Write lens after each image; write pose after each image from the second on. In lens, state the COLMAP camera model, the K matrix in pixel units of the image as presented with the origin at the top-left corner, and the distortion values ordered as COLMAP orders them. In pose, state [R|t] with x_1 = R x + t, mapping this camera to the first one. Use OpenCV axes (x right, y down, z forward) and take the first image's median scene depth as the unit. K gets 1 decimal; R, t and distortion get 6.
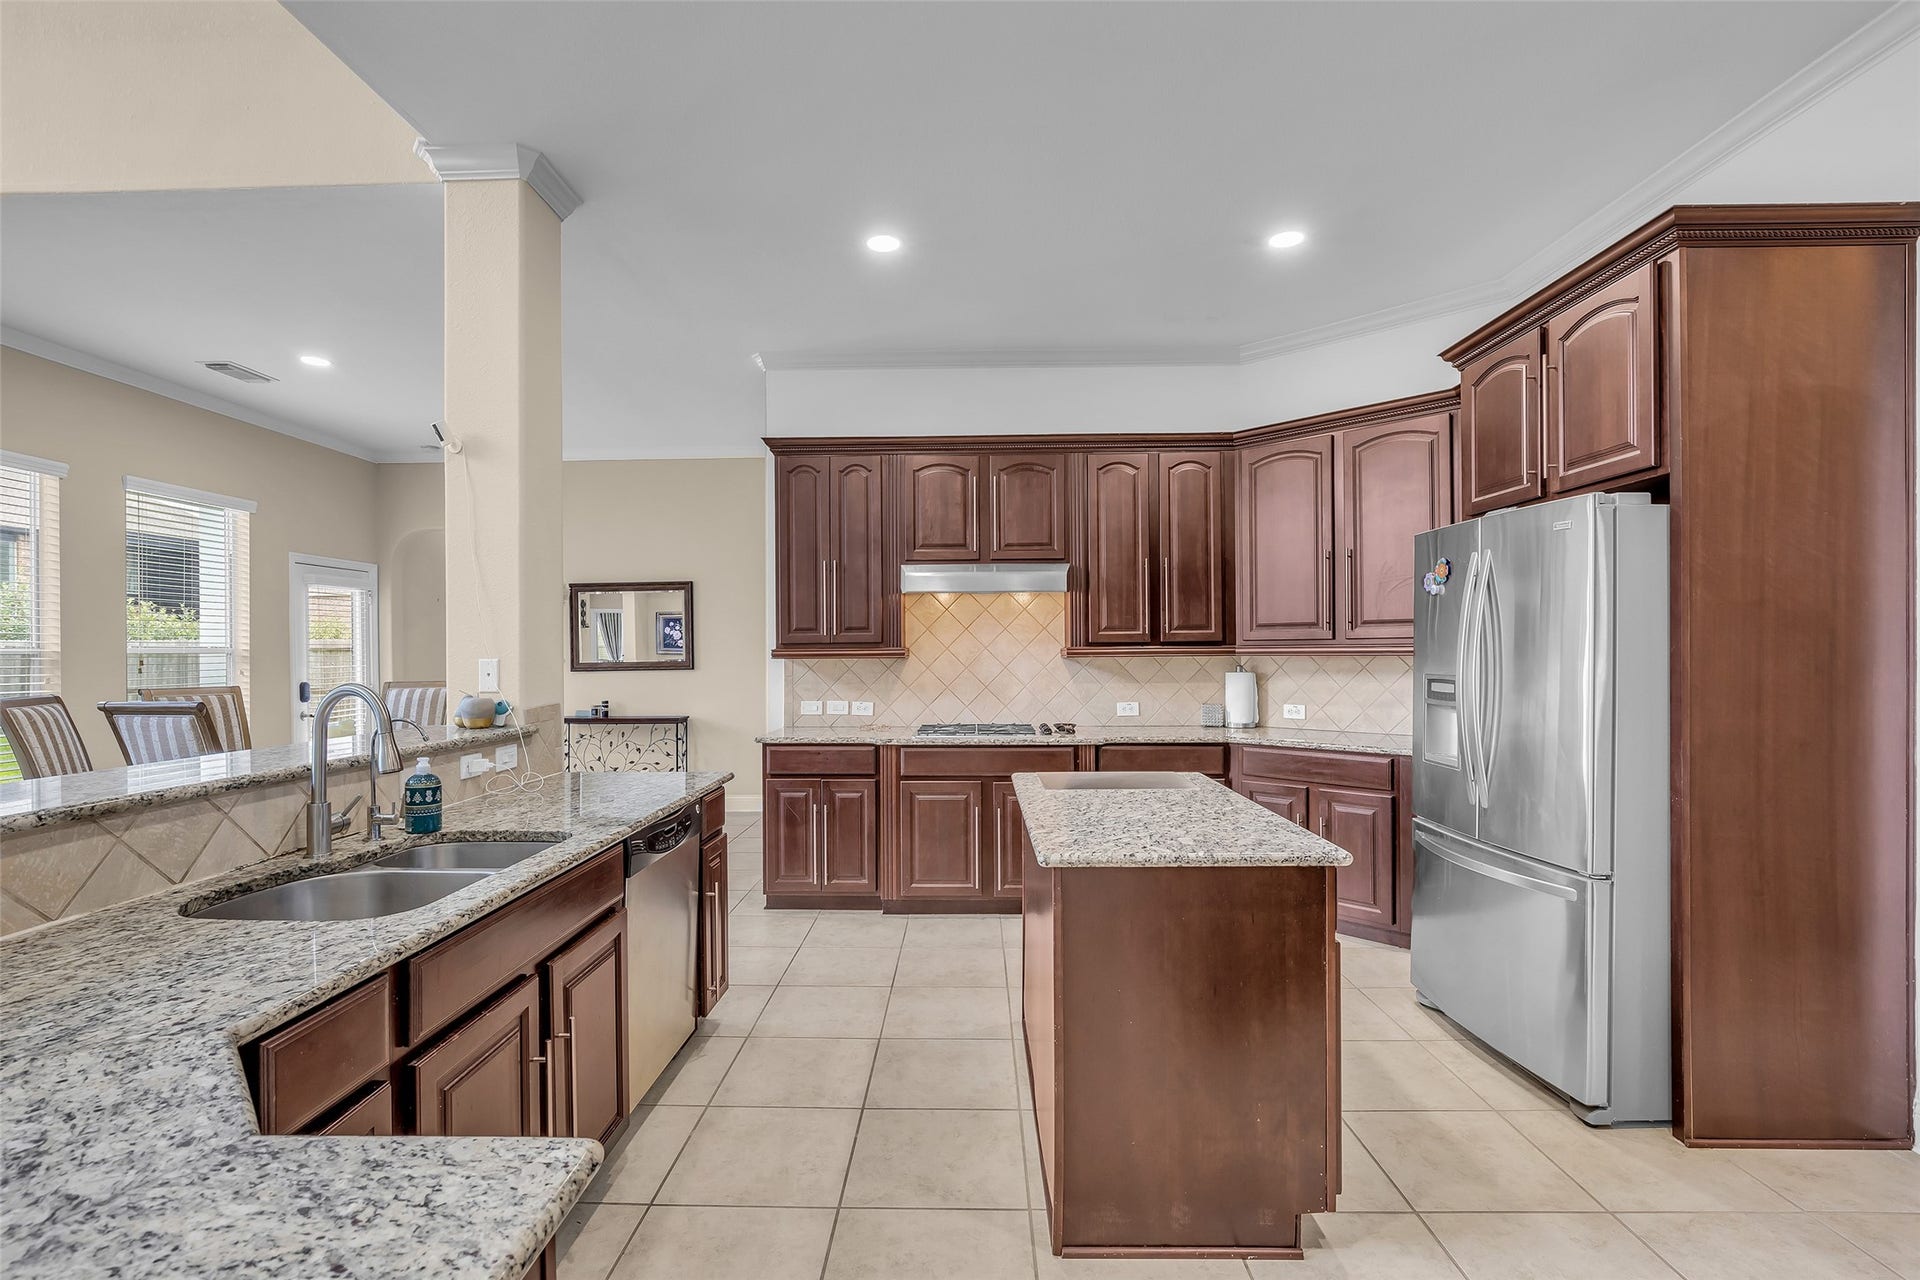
lens RADIAL K [[886.0, 0, 953.1], [0, 886.0, 653.1], [0, 0, 1]] dist [-0.016113, 0.002773]
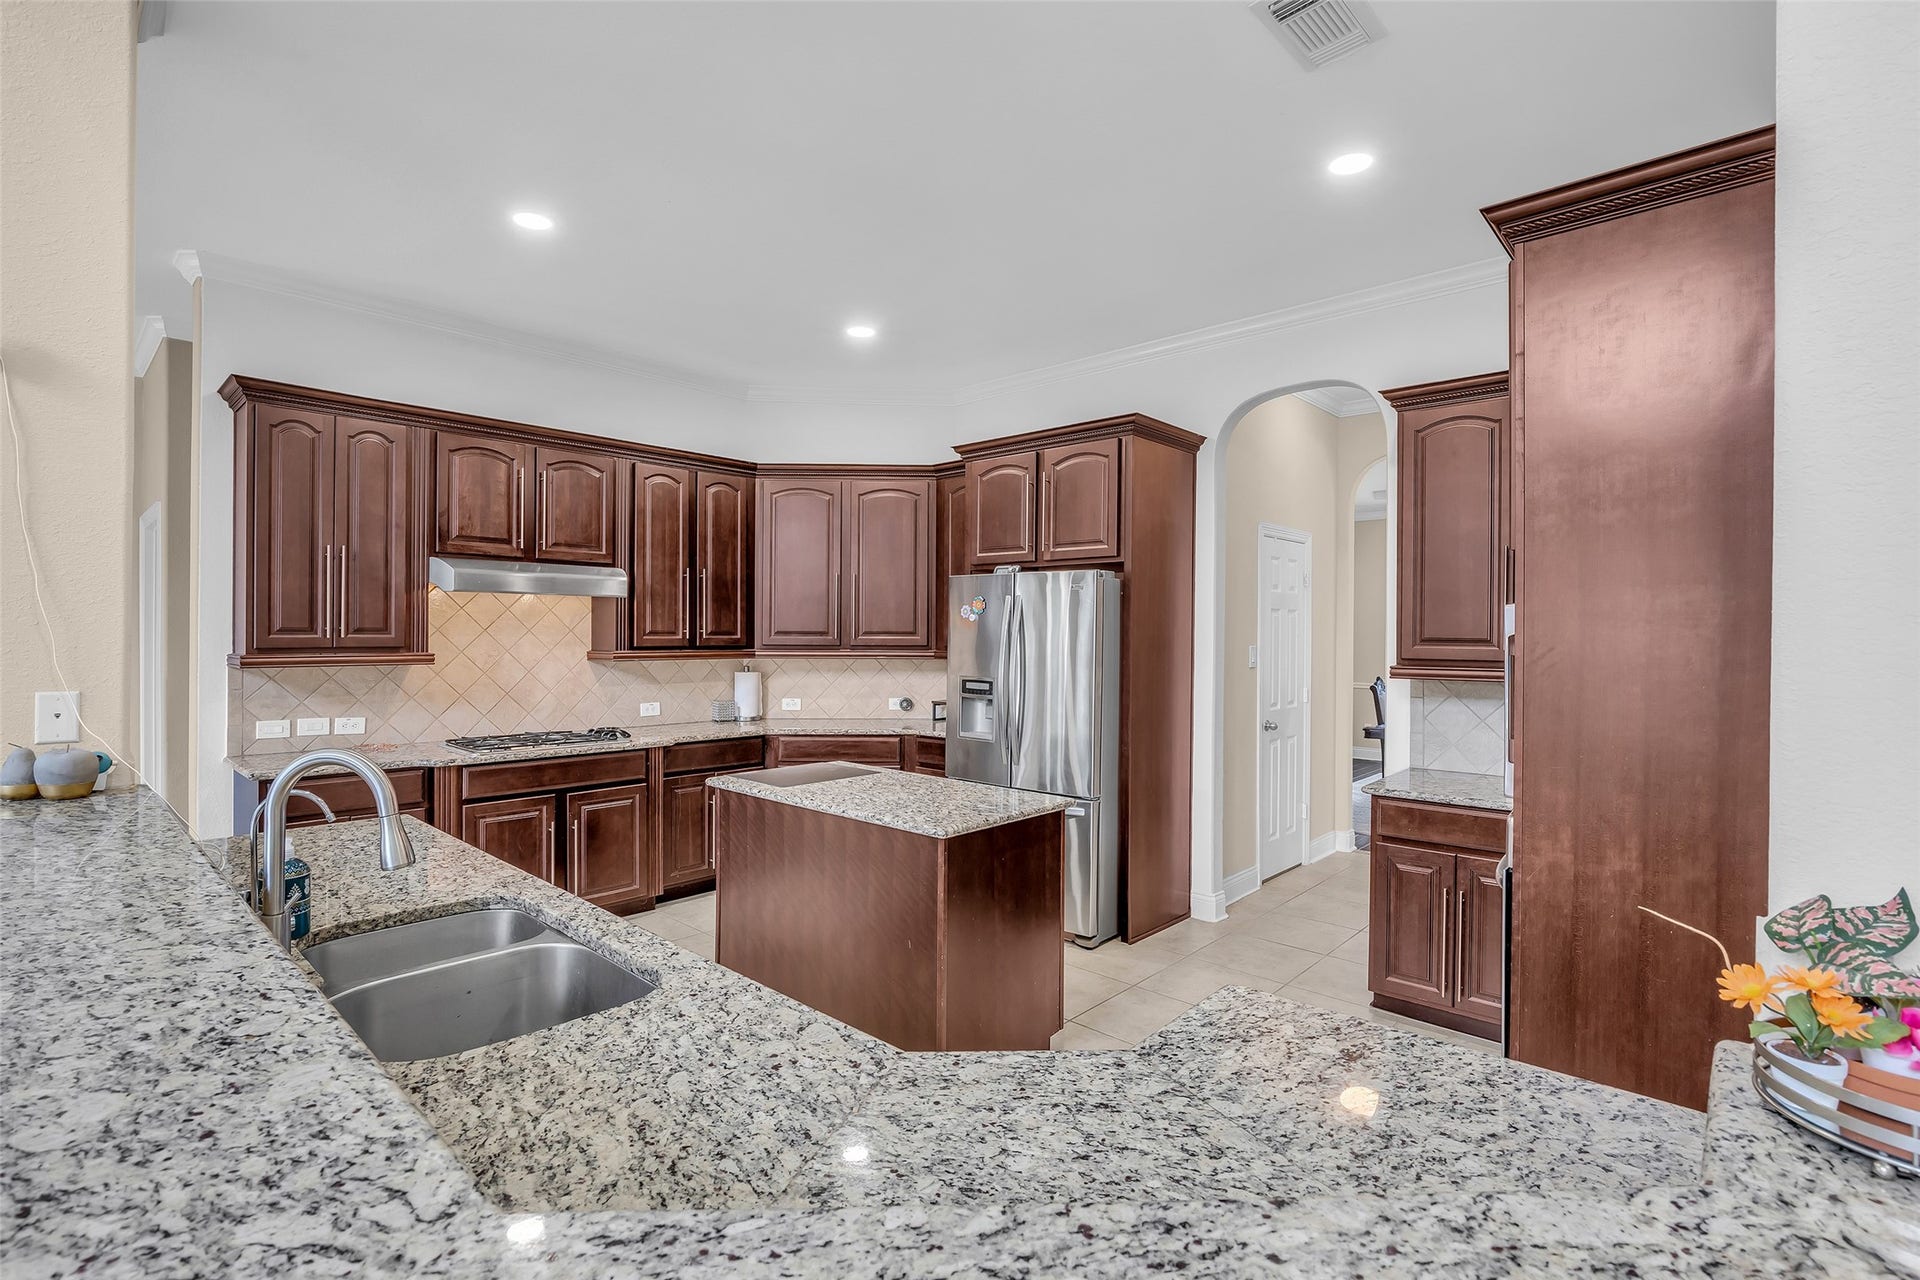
lens RADIAL K [[886.0, 0, 971.7], [0, 886.0, 639.2], [0, 0, 1]] dist [-0.016113, 0.002773]
pose [[0.656088, 0.005868, 0.754662, -0.362625], [-0.010000, 0.999950, 0.000919, -0.025480], [-0.754618, -0.008150, 0.656113, 0.037254]]
